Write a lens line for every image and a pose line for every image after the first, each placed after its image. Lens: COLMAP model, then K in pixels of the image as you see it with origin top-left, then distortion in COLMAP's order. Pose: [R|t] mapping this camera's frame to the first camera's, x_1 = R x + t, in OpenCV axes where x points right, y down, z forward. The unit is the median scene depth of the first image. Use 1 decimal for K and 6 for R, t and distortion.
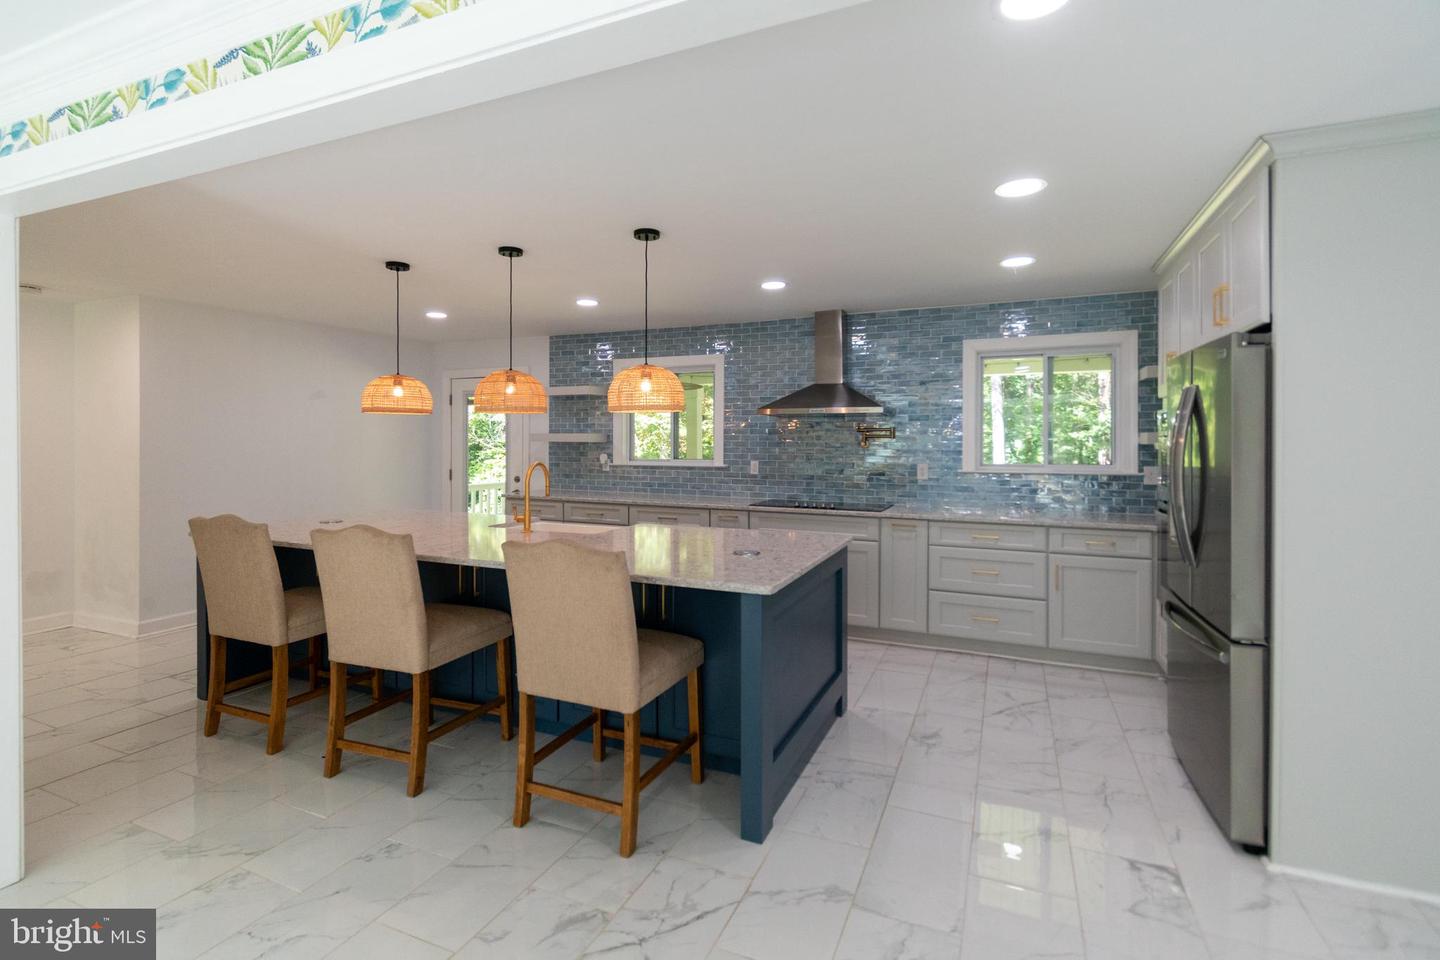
lens RADIAL K [[641.1, 0, 719.2], [0, 641.1, 447.3], [0, 0, 1]] dist [0.001100, 0.000091]
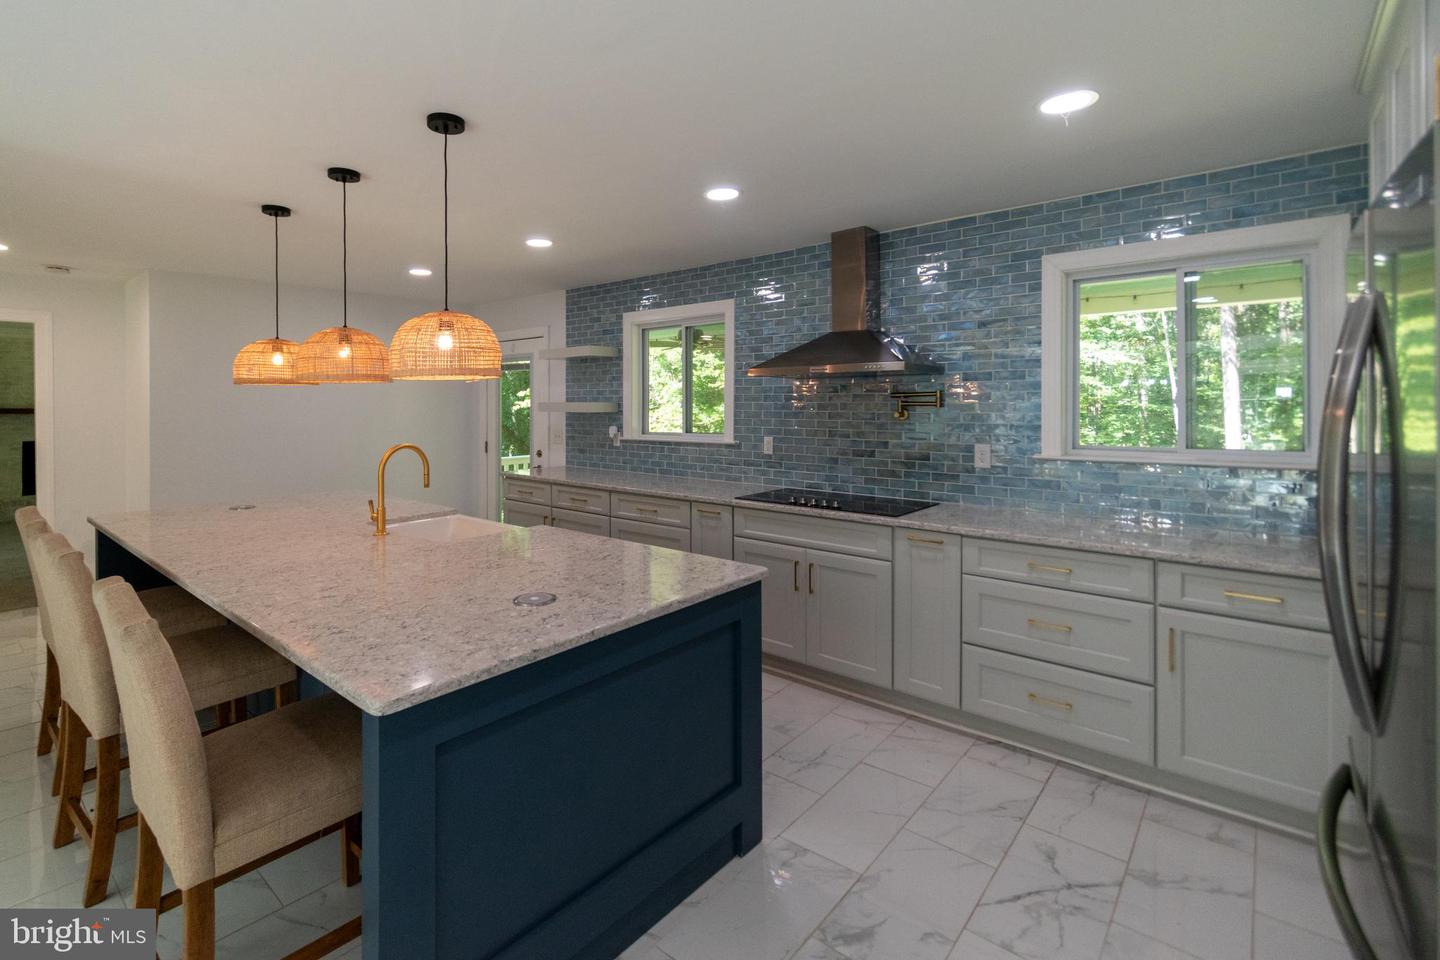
lens RADIAL K [[659.8, 0, 723.6], [0, 659.8, 410.5], [0, 0, 1]] dist [-0.000850, -0.000124]
pose [[0.963174, -0.006638, -0.268798, 0.240289], [0.007367, 0.999971, 0.001703, -0.013037], [0.268779, -0.003620, 0.963195, 0.257383]]
